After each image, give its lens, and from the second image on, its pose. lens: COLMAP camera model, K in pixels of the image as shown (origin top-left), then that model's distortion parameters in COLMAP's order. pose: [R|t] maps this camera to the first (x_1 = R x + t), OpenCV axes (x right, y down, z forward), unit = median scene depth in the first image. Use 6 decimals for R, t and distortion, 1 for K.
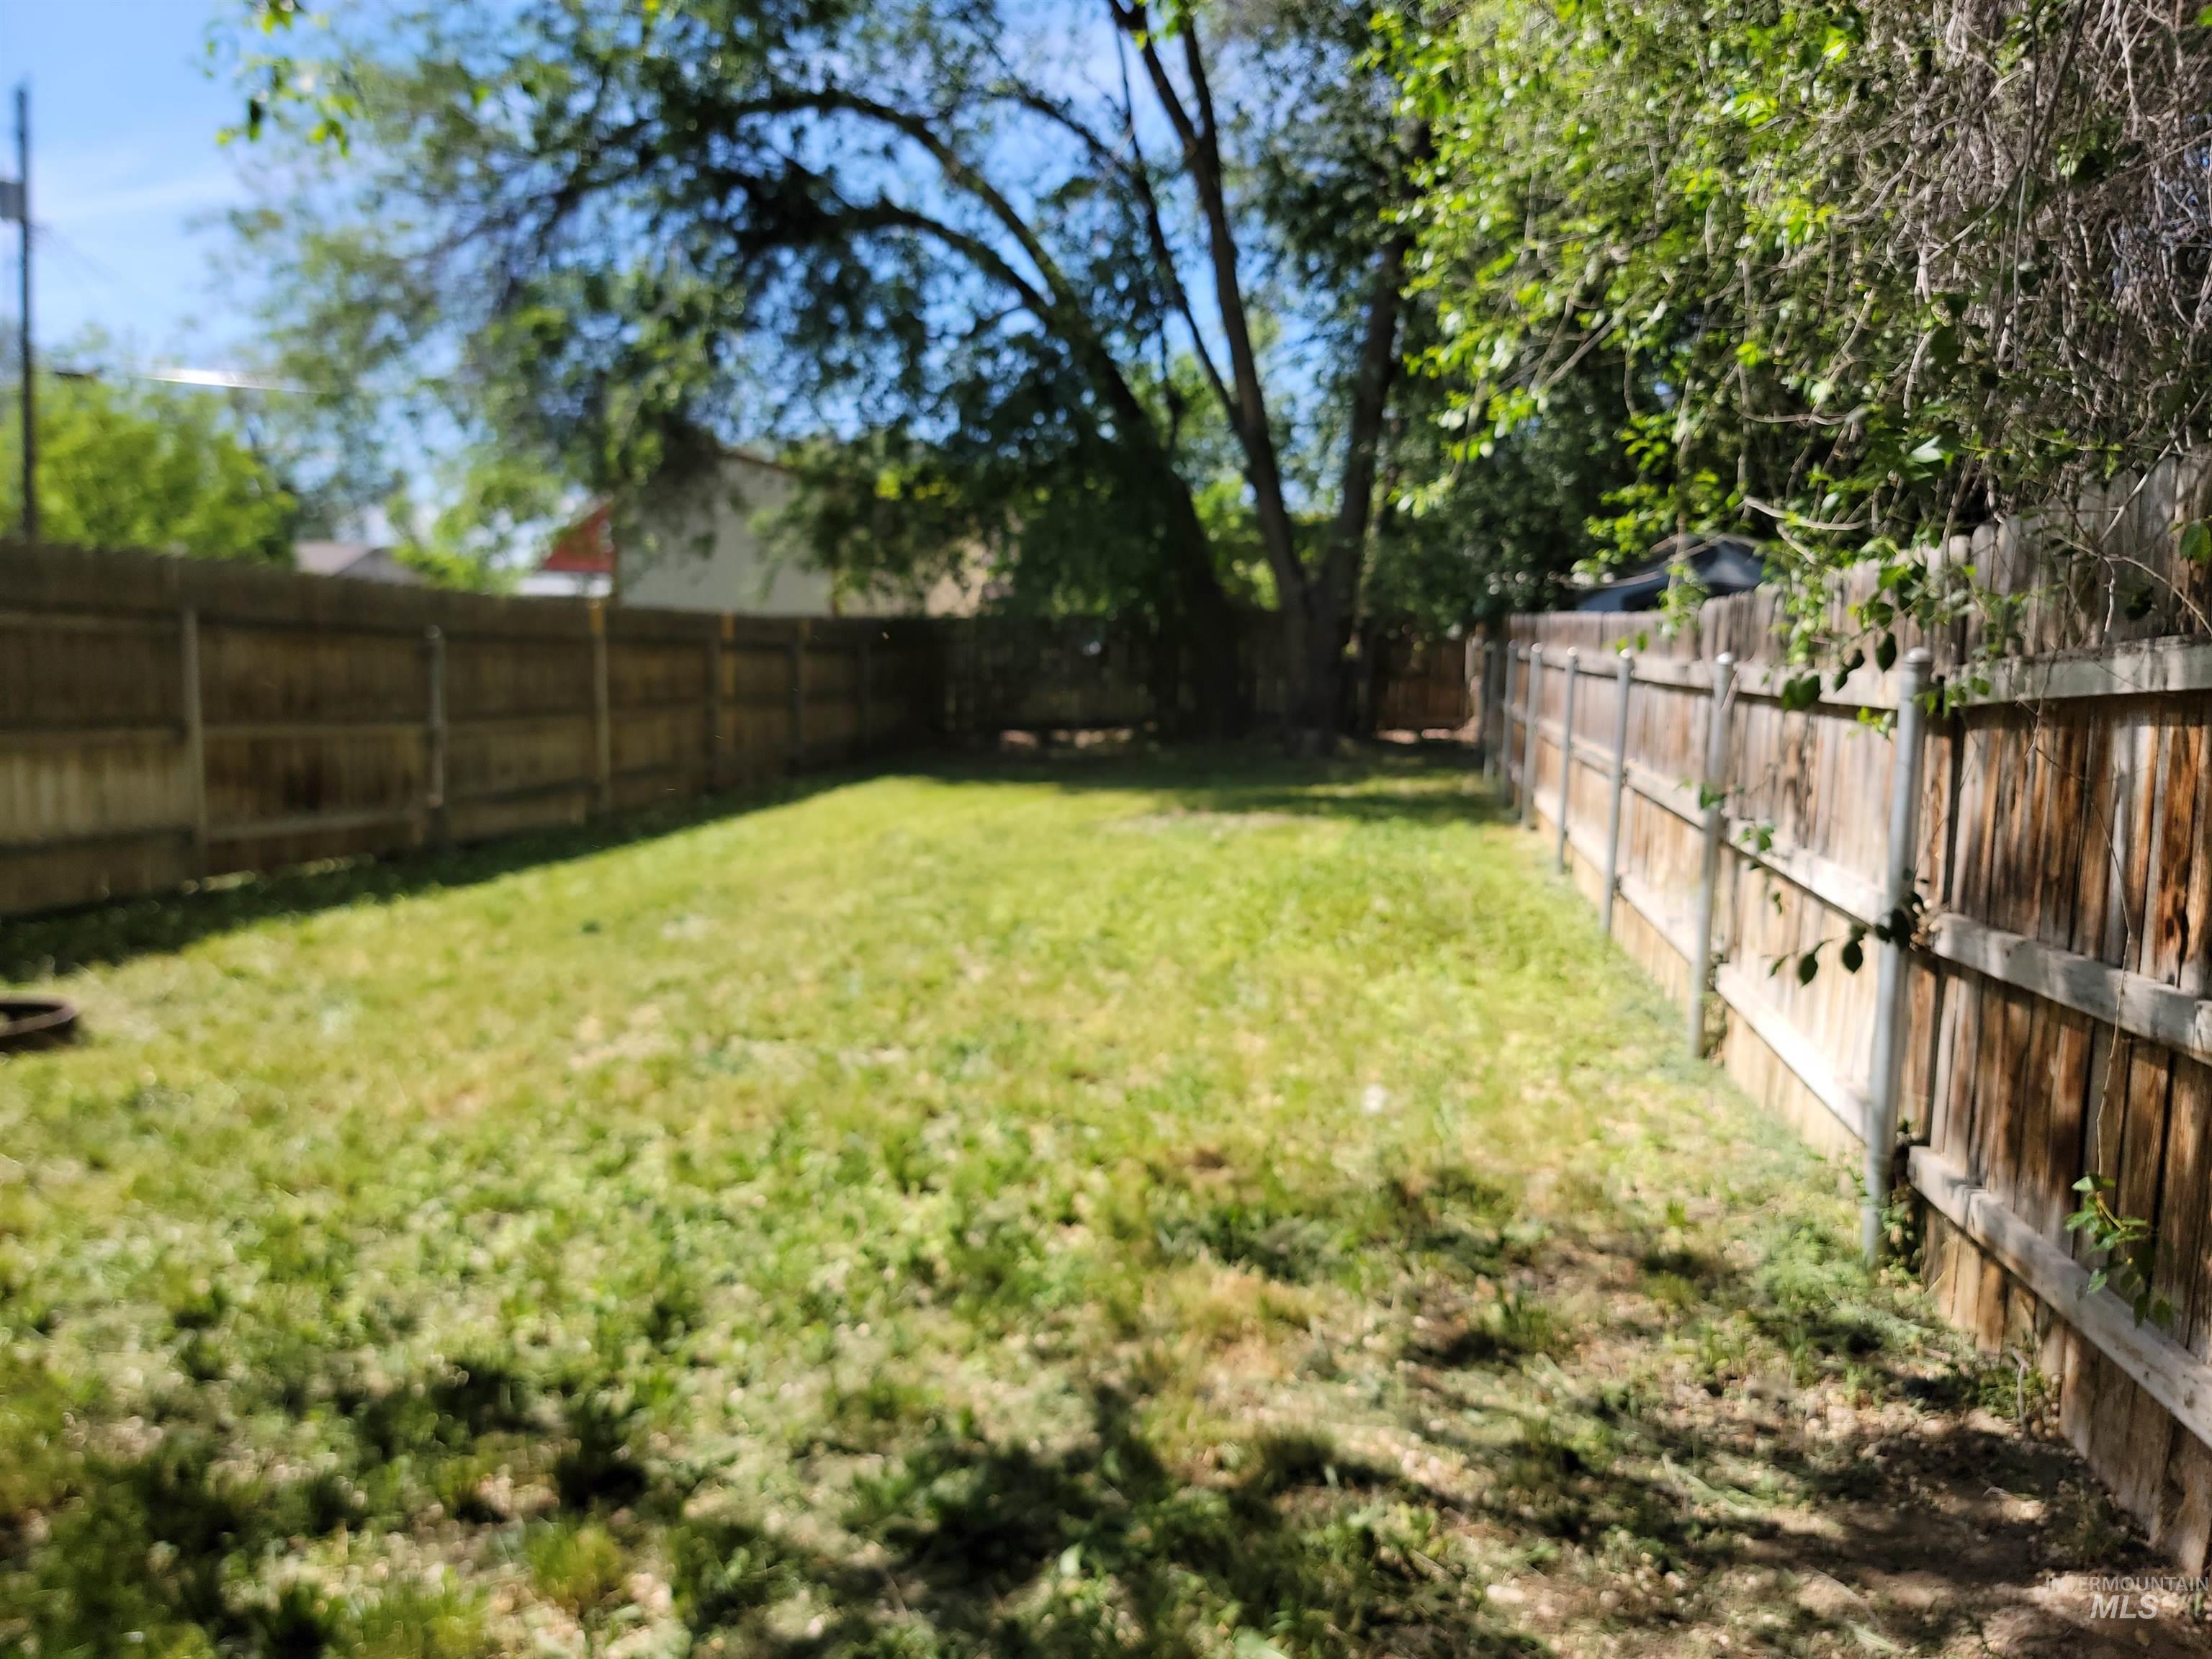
lens RADIAL K [[1567.9, 0, 1116.9], [0, 1567.9, 820.8], [0, 0, 1]] dist [0.004359, -0.005111]
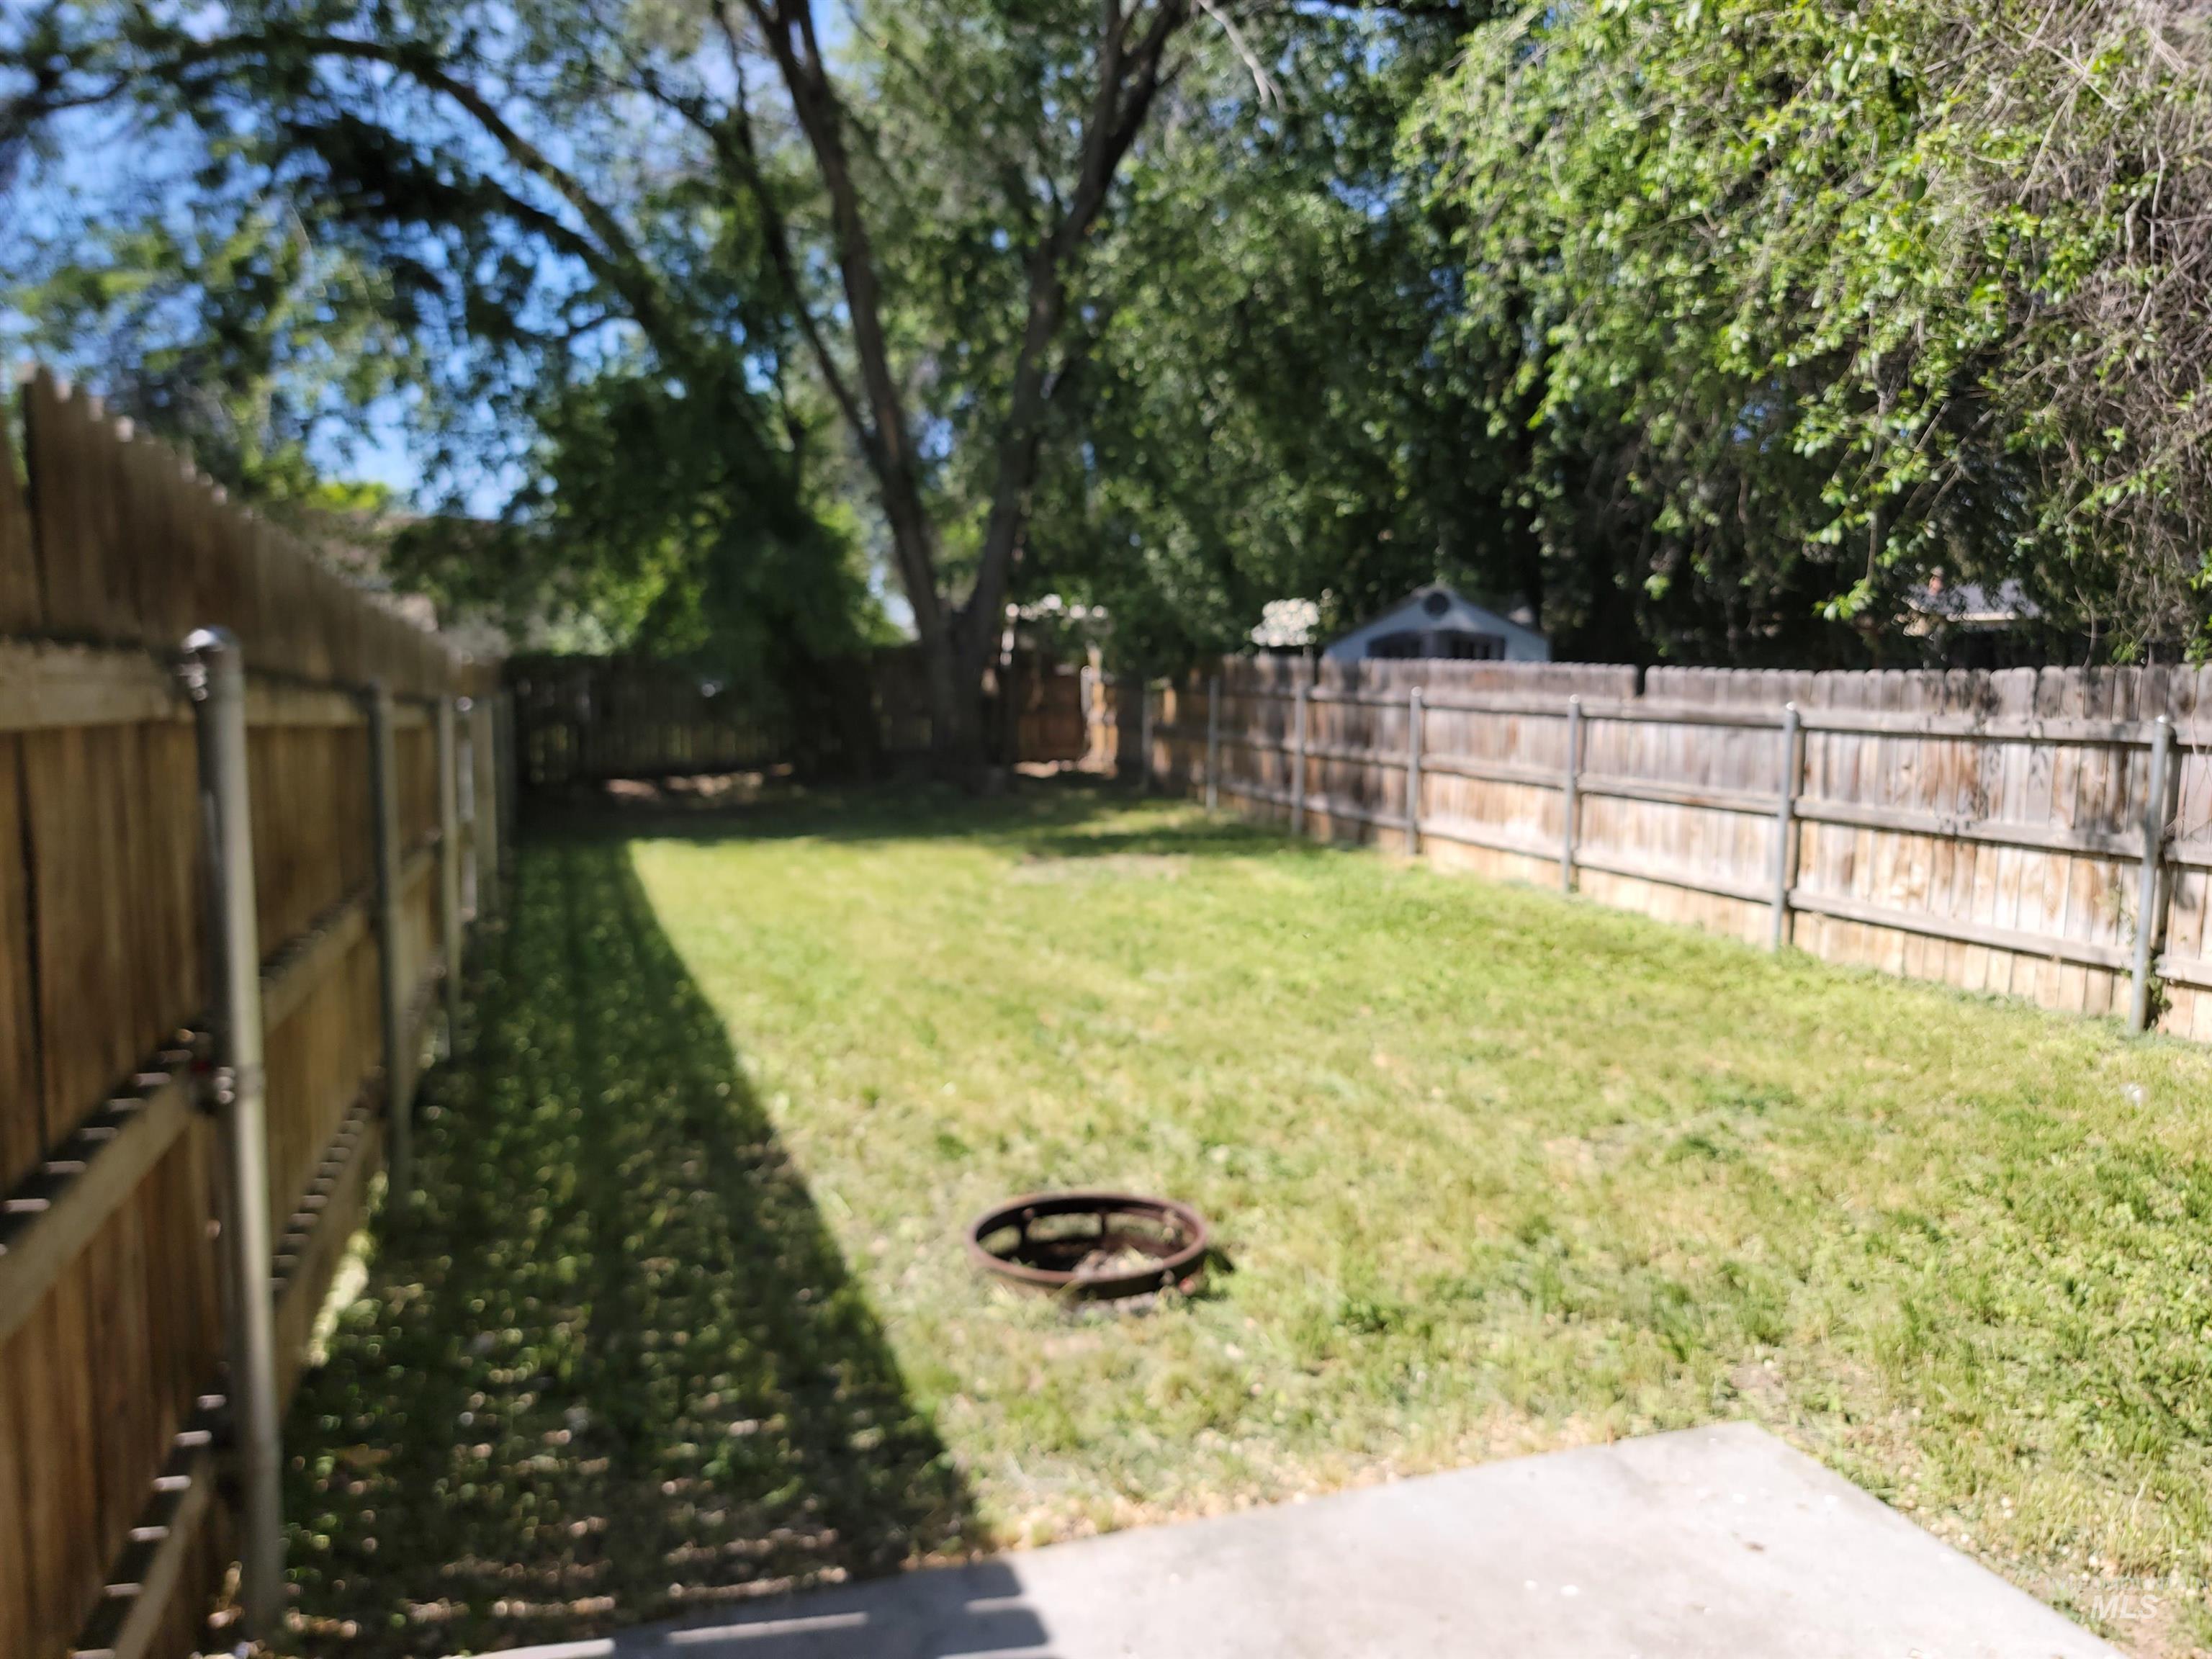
lens RADIAL K [[1567.9, 0, 1116.9], [0, 1567.9, 820.8], [0, 0, 1]] dist [0.004359, -0.005111]
pose [[0.872471, -0.058744, 0.485122, -0.273051], [0.063854, 0.997941, 0.006003, -0.022901], [-0.484476, 0.025739, 0.874426, 0.078951]]
